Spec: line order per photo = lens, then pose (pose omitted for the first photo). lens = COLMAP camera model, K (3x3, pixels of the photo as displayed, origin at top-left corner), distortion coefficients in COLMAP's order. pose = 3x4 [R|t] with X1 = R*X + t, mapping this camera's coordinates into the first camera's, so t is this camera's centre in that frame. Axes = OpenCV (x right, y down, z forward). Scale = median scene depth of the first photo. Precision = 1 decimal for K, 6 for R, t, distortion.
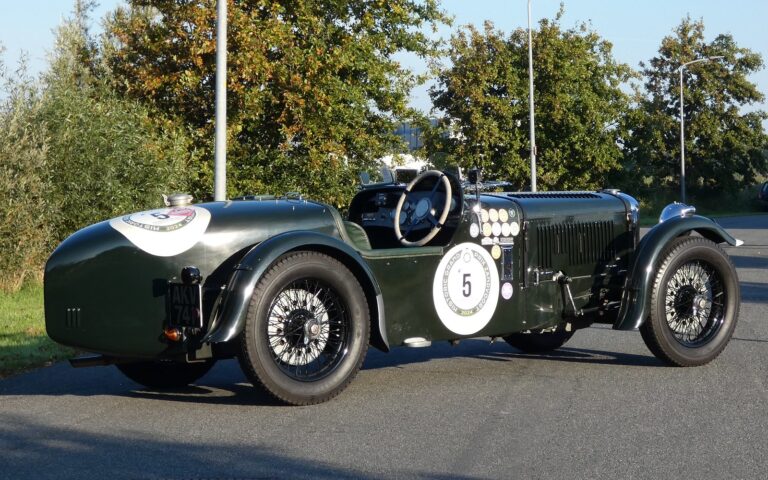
lens RADIAL K [[1811.4, 0, 384.0], [0, 1811.4, 240.0], [0, 0, 1]] dist [0.294212, -0.346209]
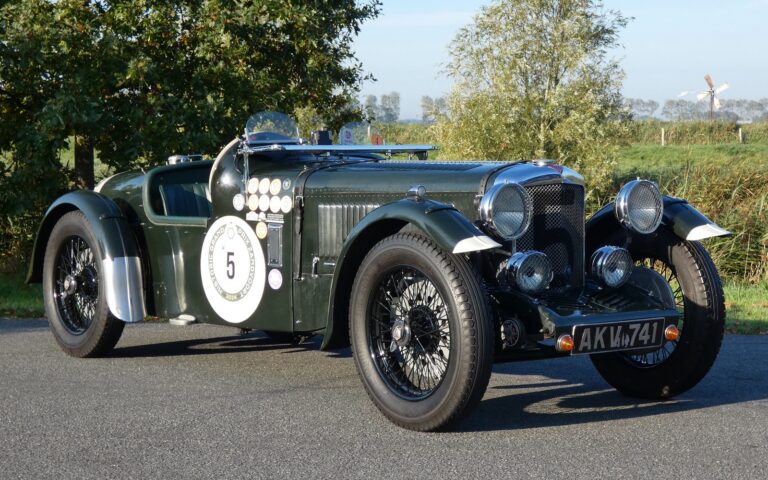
lens RADIAL K [[1535.4, 0, 384.0], [0, 1535.4, 240.0], [0, 0, 1]] dist [0.346334, -2.556387]
pose [[0.008643, 0.067006, -0.997715, 0.769275], [-0.033606, 0.997208, 0.066680, -0.038000], [0.999398, 0.032952, 0.010871, 1.053206]]
